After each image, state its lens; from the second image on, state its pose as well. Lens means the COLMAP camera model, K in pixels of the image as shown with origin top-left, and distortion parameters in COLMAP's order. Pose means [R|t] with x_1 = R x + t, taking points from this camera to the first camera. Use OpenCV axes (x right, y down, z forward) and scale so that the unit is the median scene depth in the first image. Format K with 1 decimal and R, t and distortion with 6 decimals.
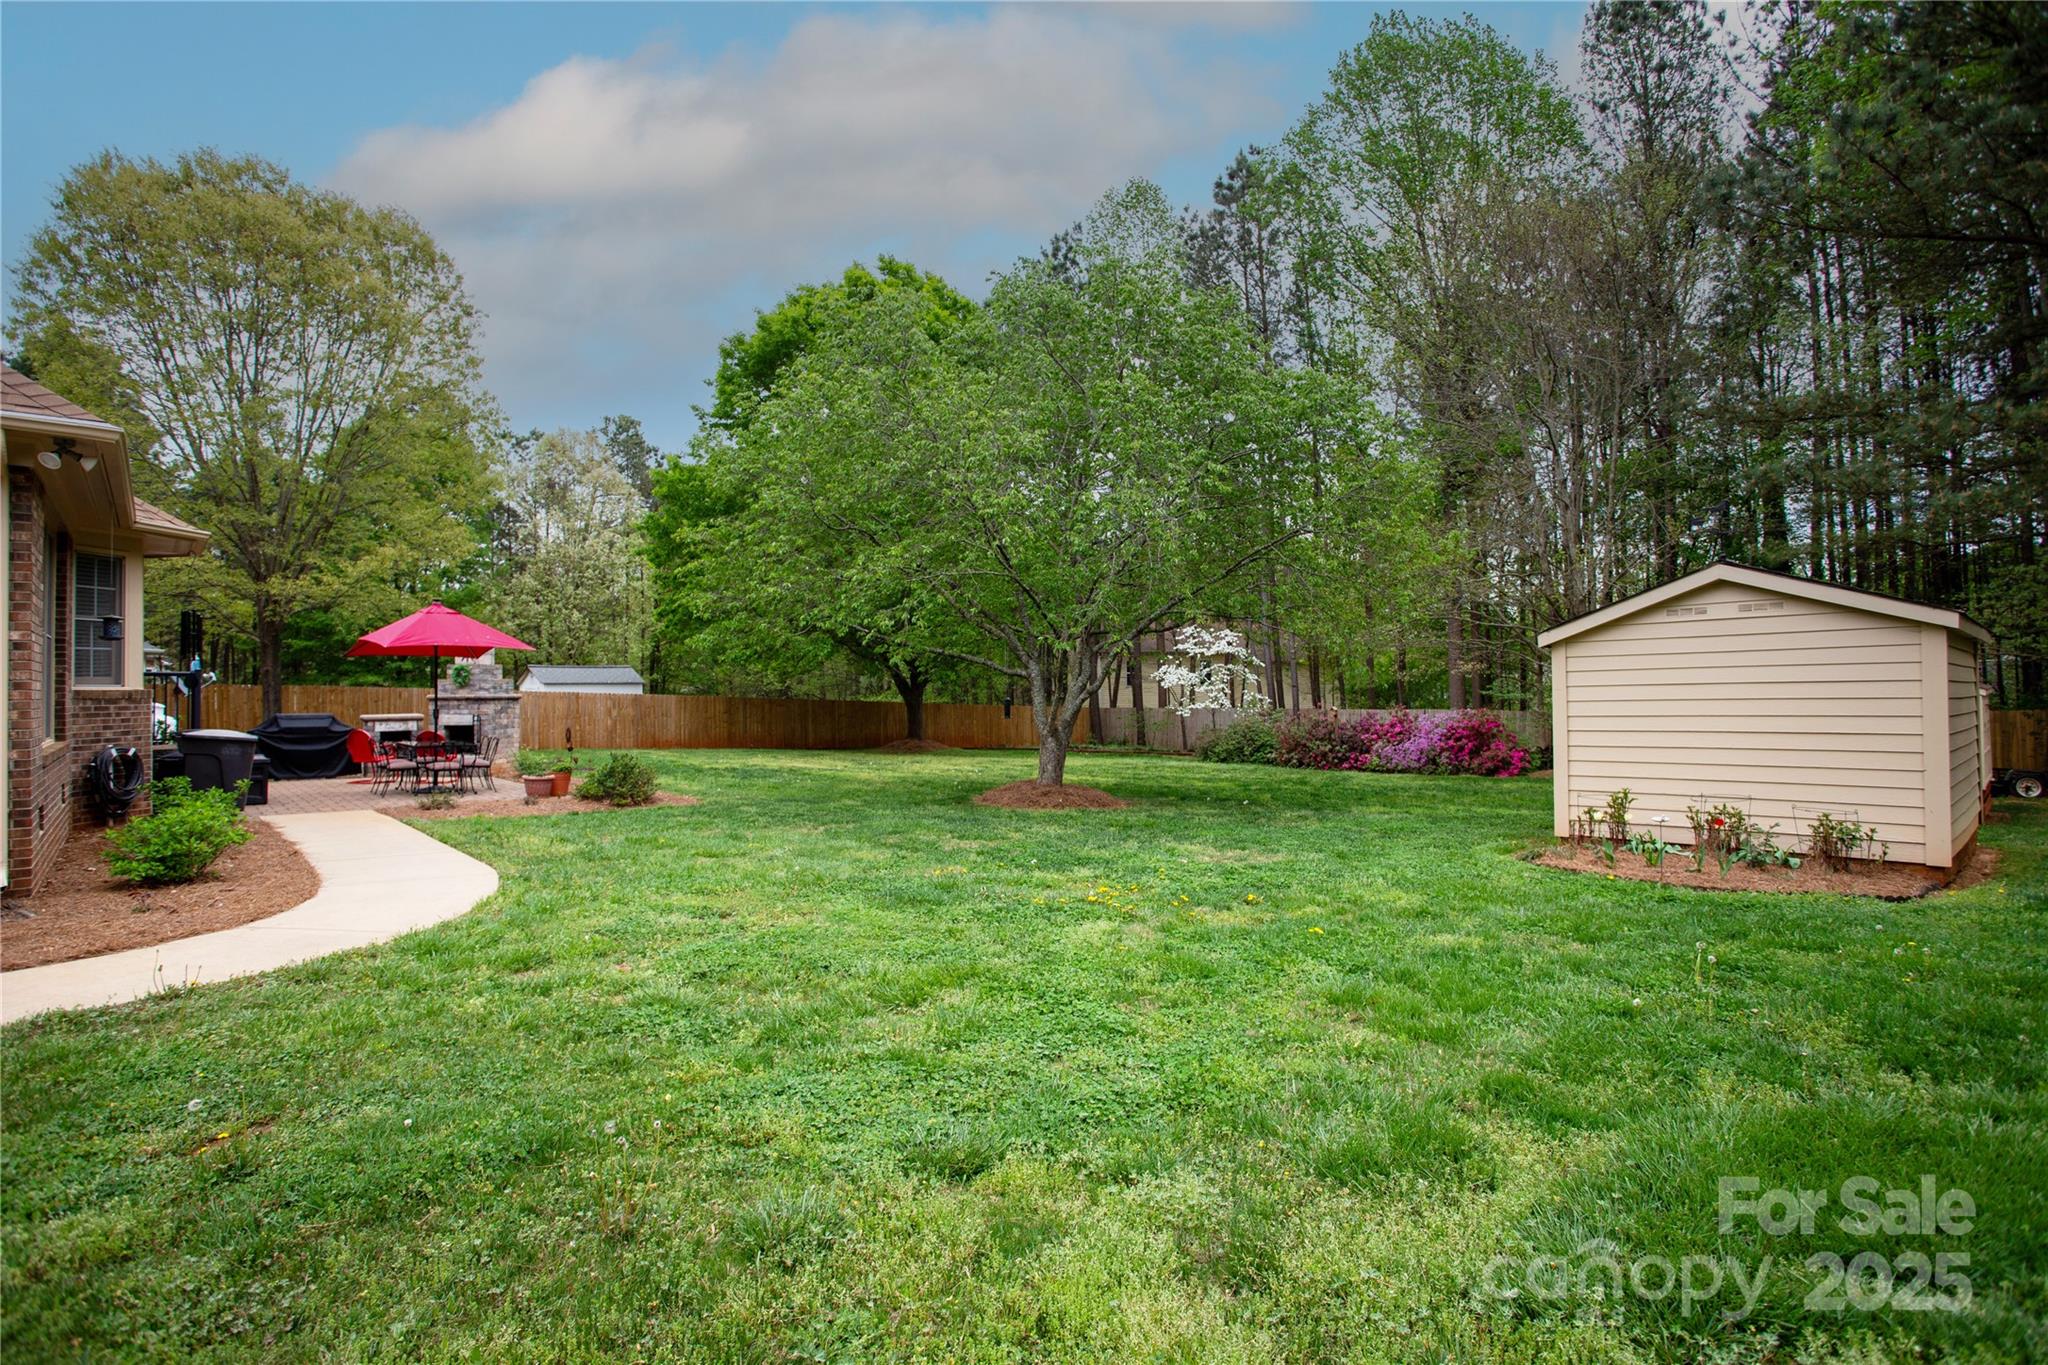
lens RADIAL K [[1058.2, 0, 1041.7], [0, 1058.2, 679.4], [0, 0, 1]] dist [-0.079291, 0.032523]
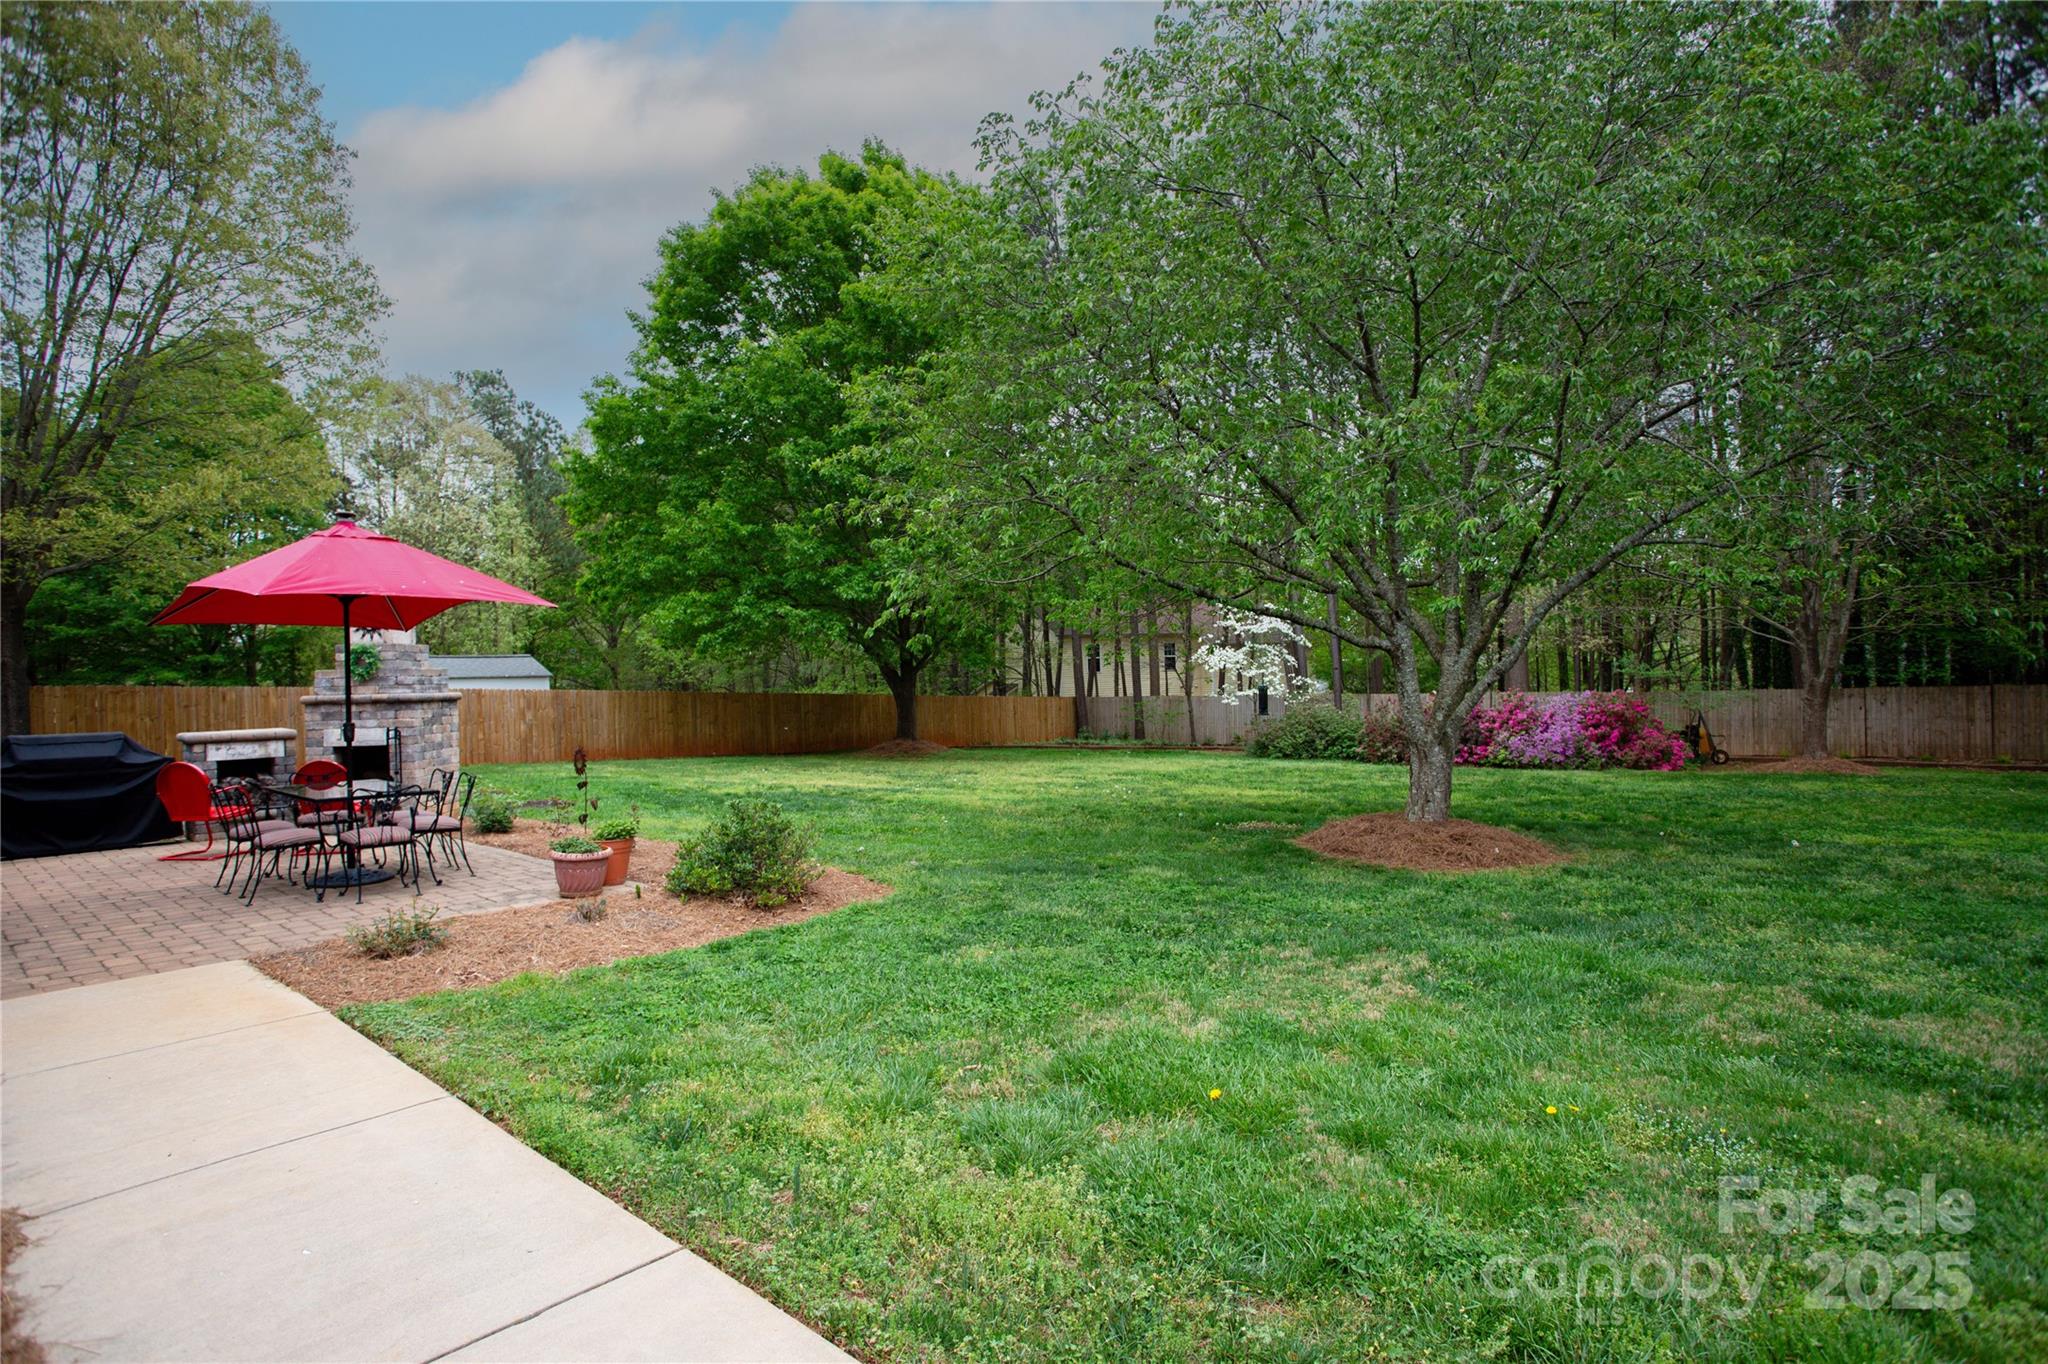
lens RADIAL K [[1030.2, 0, 1027.2], [0, 1030.2, 678.0], [0, 0, 1]] dist [-0.075968, 0.028818]
pose [[0.989504, -0.015361, 0.143688, -0.222068], [0.014161, 0.999856, 0.009371, 0.004322], [-0.143811, -0.007238, 0.989579, 0.314140]]
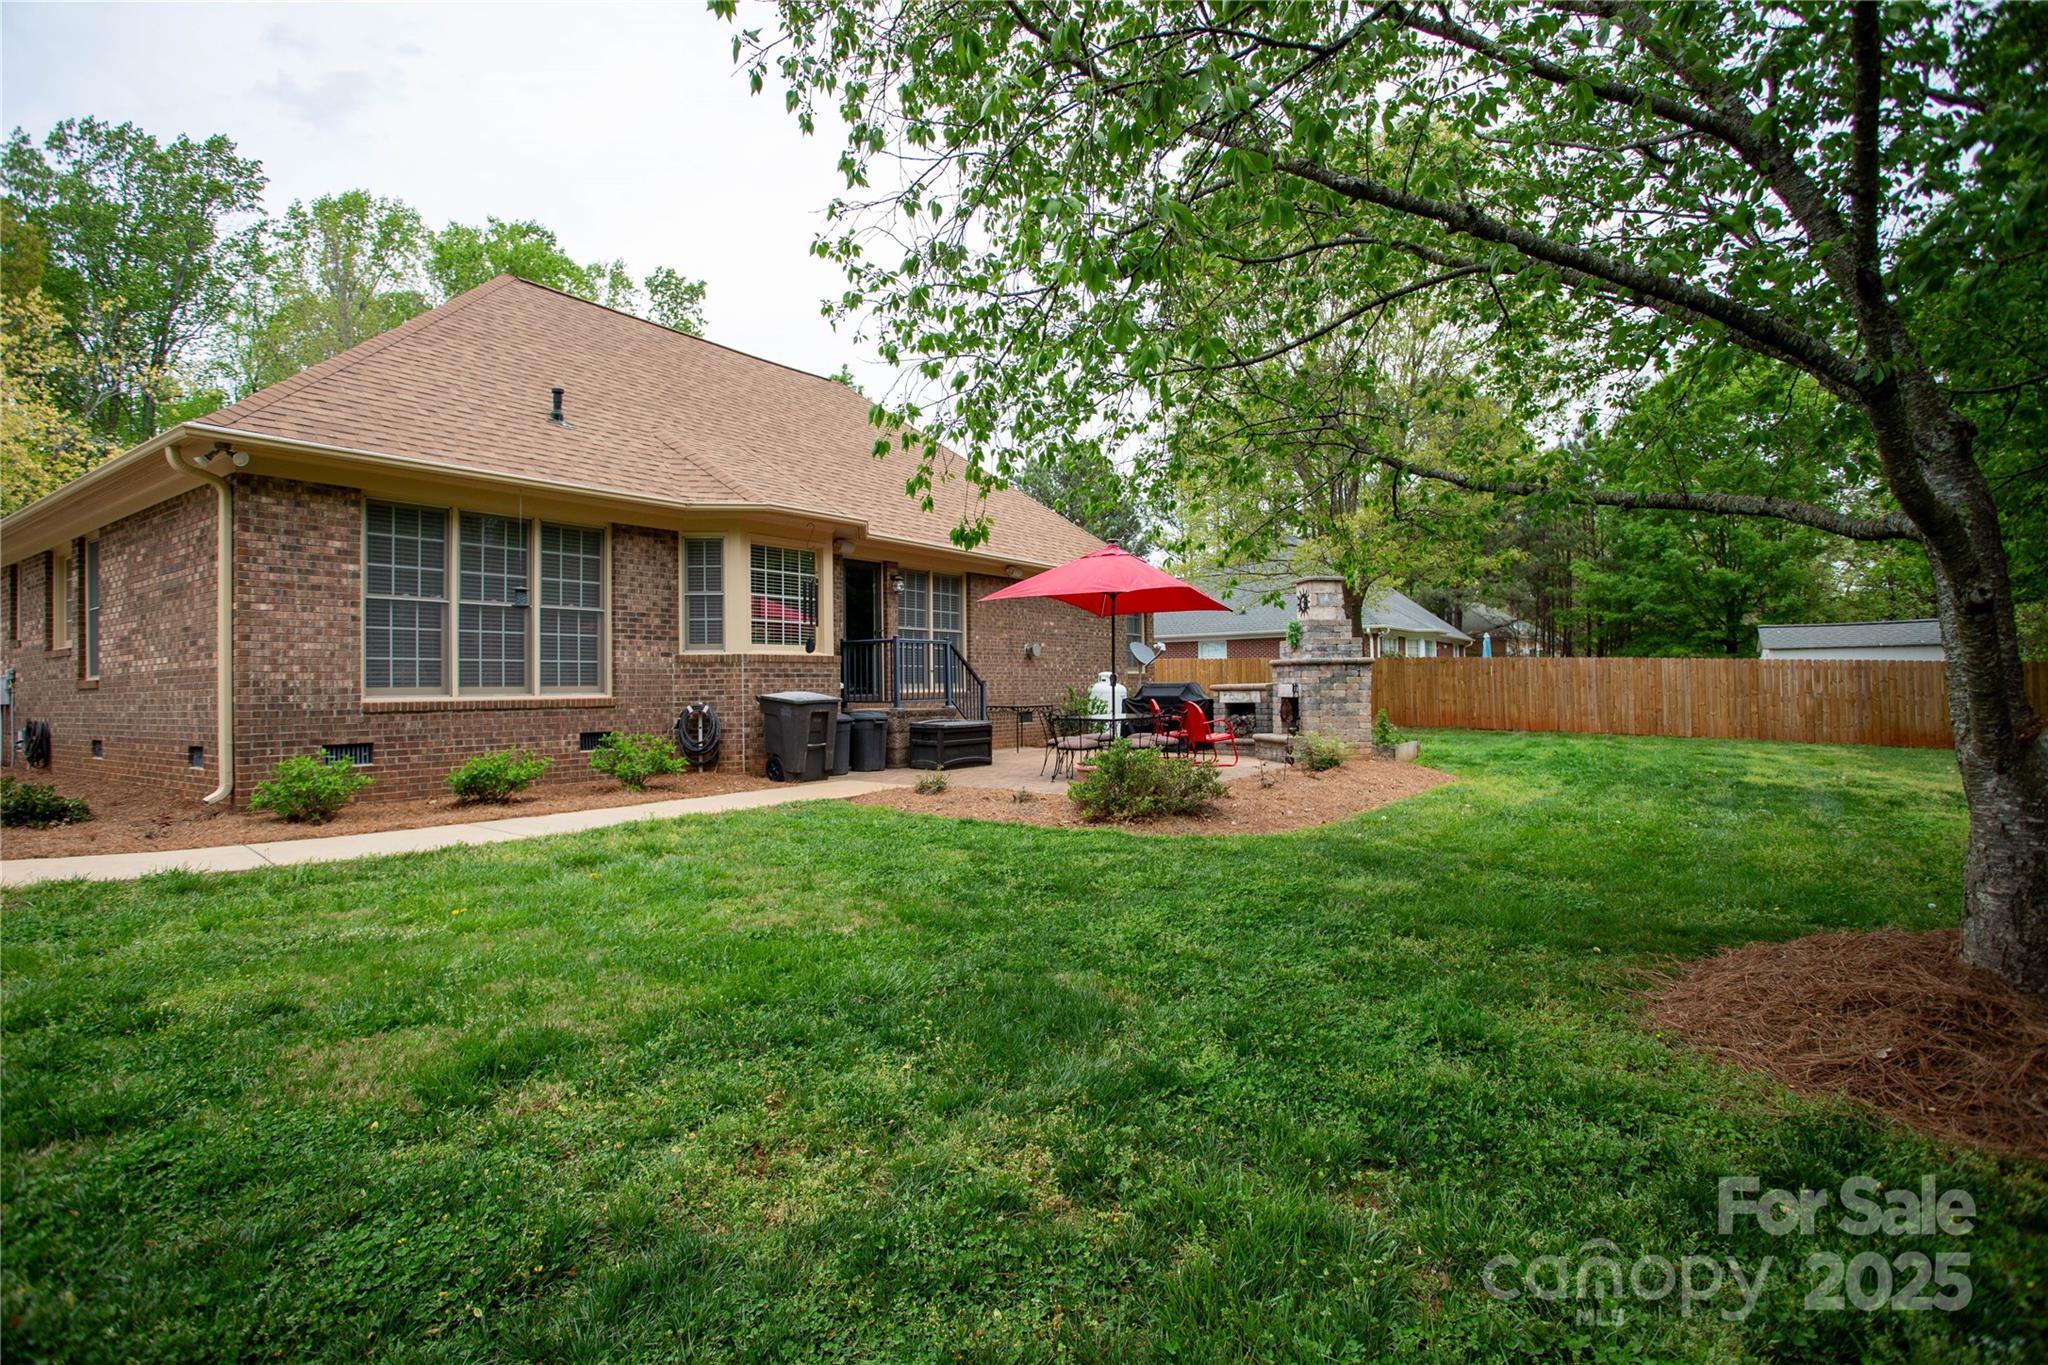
lens RADIAL K [[1058.2, 0, 1041.7], [0, 1058.2, 679.4], [0, 0, 1]] dist [-0.079291, 0.032523]
pose [[0.243122, 0.002244, -0.969993, 0.141591], [0.018603, 0.999803, 0.006975, 0.017864], [0.969817, -0.019741, 0.243032, 0.517405]]
